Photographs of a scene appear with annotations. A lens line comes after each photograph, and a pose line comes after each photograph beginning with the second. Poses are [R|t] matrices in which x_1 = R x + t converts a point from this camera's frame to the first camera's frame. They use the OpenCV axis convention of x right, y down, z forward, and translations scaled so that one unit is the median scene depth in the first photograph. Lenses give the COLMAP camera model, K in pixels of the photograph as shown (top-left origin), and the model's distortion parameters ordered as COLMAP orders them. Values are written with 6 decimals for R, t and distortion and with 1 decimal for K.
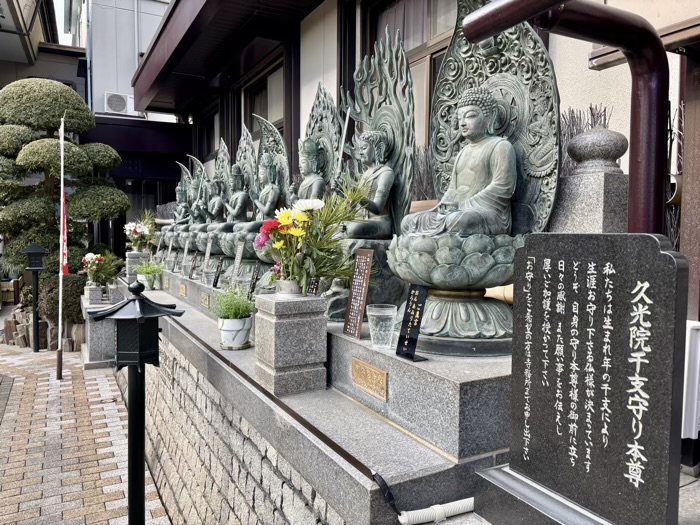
lens RADIAL K [[537.7, 0, 350.0], [0, 537.7, 261.5], [0, 0, 1]] dist [0.032760, -0.043974]
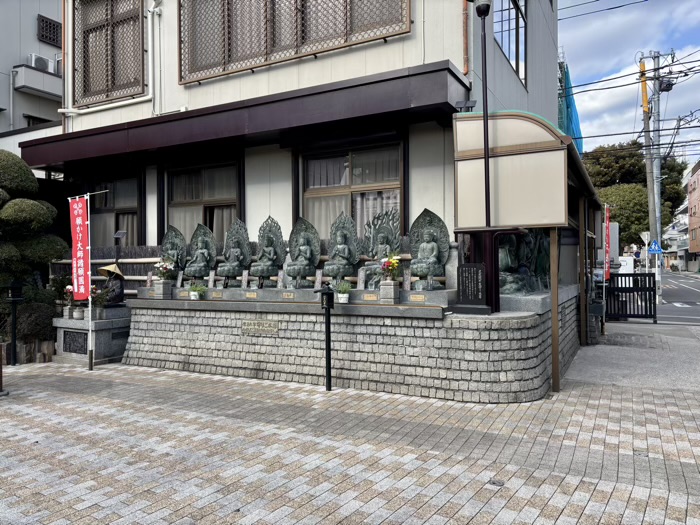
lens RADIAL K [[537.7, 0, 349.1], [0, 537.7, 263.1], [0, 0, 1]] dist [0.032760, -0.043974]
pose [[0.824772, -0.007873, 0.565411, -2.841154], [0.042680, 0.997918, -0.048363, 0.124655], [-0.563852, 0.064020, 0.823390, -2.262195]]
